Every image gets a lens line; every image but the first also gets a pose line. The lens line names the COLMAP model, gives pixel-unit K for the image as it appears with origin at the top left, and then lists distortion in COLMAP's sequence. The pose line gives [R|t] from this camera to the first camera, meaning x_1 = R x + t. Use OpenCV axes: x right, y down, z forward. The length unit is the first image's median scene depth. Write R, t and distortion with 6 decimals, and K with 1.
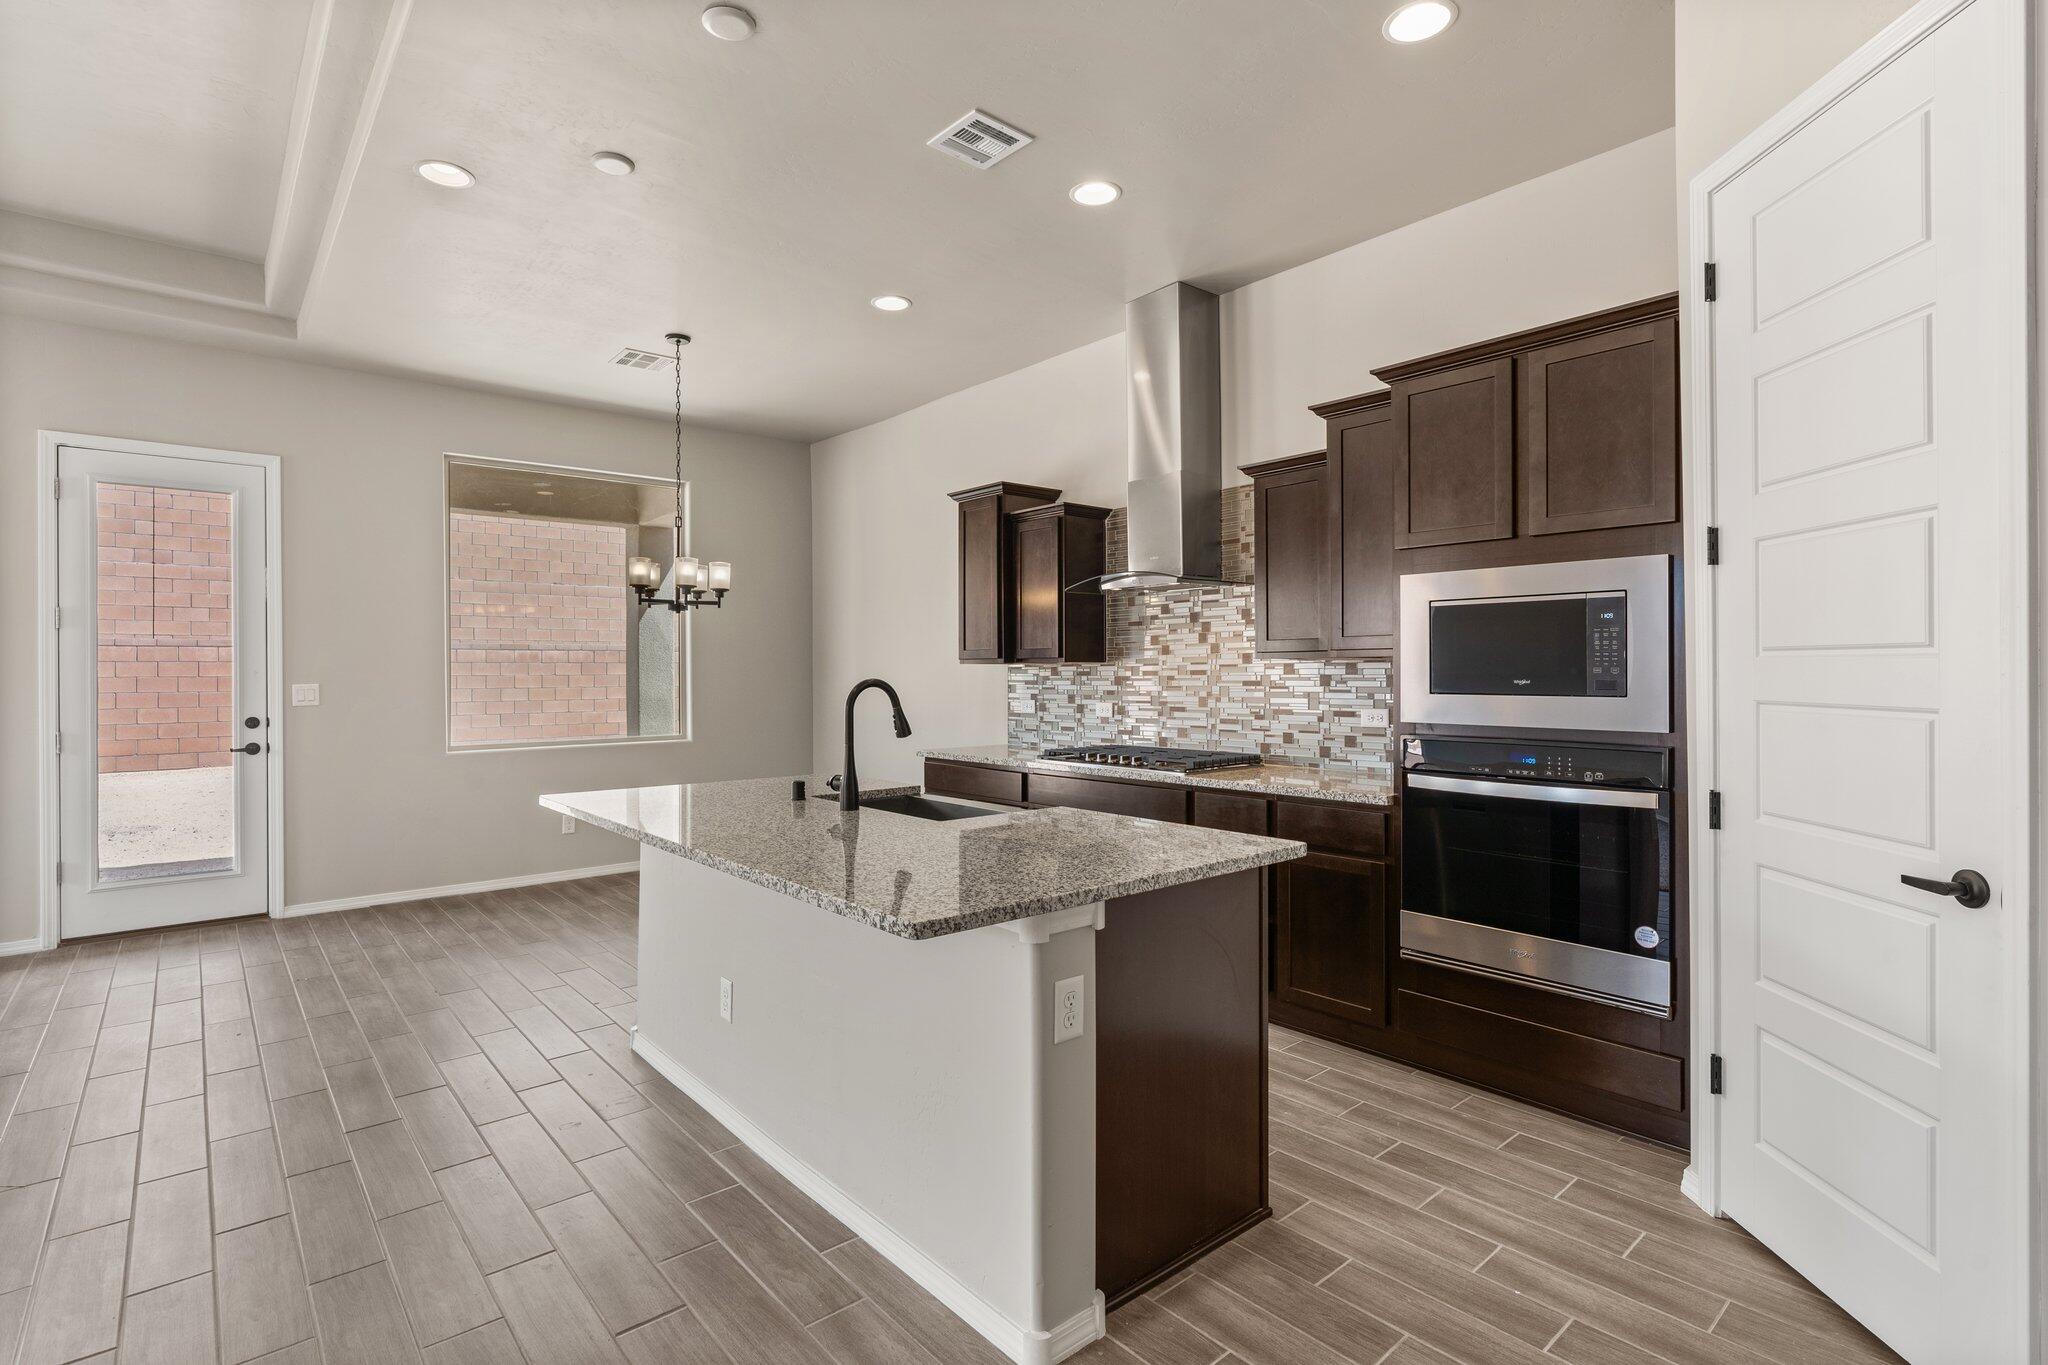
lens RADIAL K [[959.4, 0, 1027.1], [0, 959.4, 671.0], [0, 0, 1]] dist [-0.008667, 0.000984]
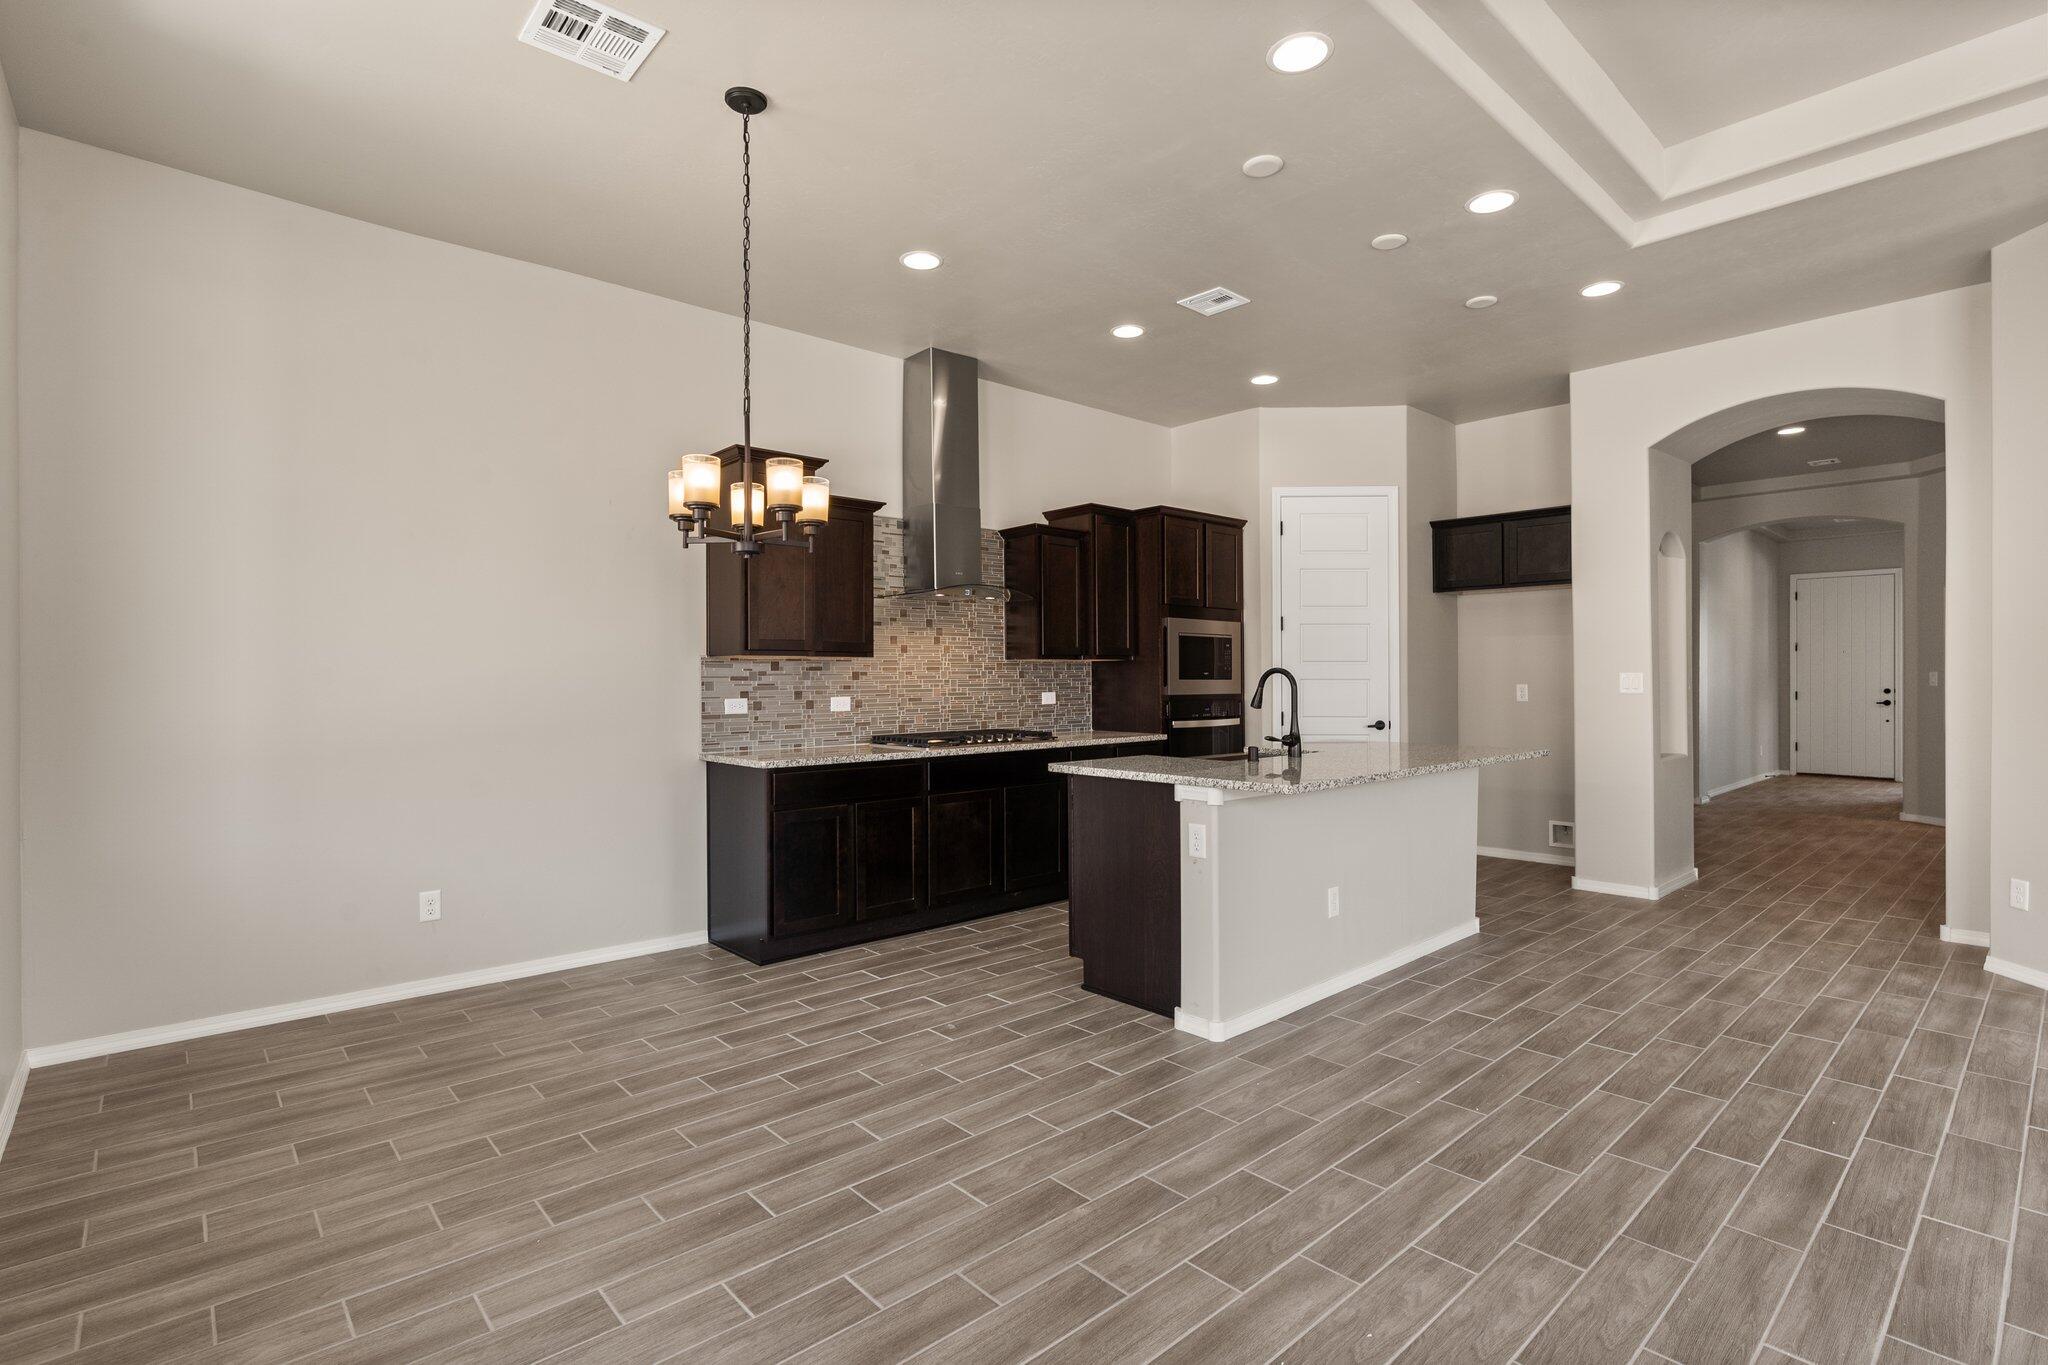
lens RADIAL K [[959.4, 0, 1013.8], [0, 959.4, 679.2], [0, 0, 1]] dist [-0.008667, 0.000984]
pose [[-0.008822, 0.004137, 0.999953, -1.016288], [0.001987, 0.999990, -0.004119, 0.019637], [-0.999959, 0.001951, -0.008830, 0.891635]]
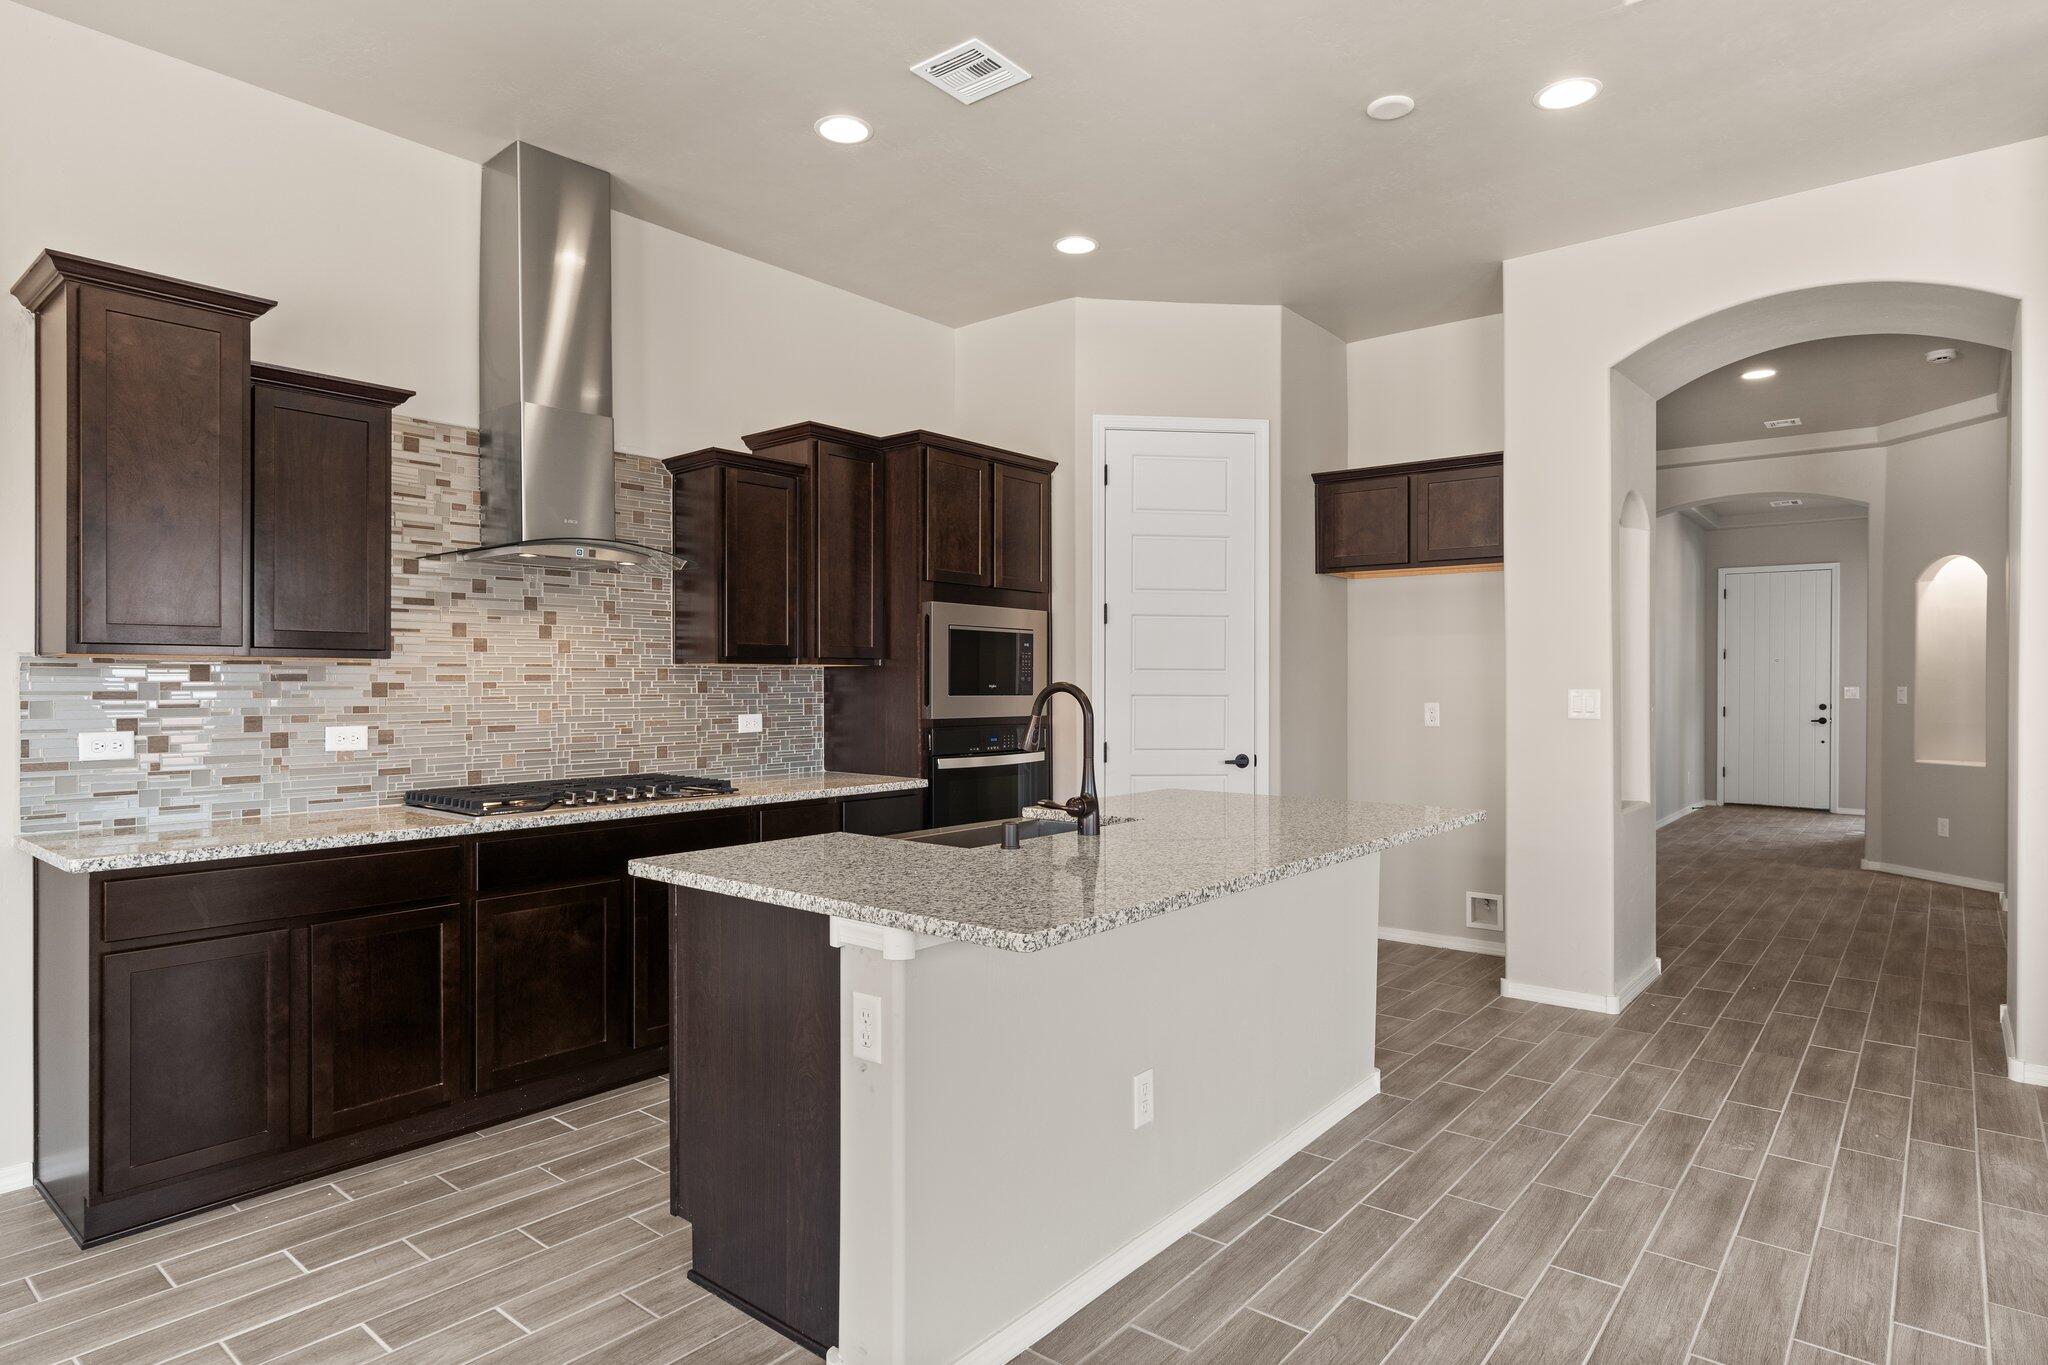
lens RADIAL K [[1102.5, 0, 1004.8], [0, 1102.5, 695.3], [0, 0, 1]] dist [-0.009997, 0.006051]
pose [[-0.147152, -0.005971, 0.989096, -0.707253], [-0.002034, 0.999981, 0.005735, 0.009293], [-0.989112, -0.001168, -0.147161, 0.753127]]
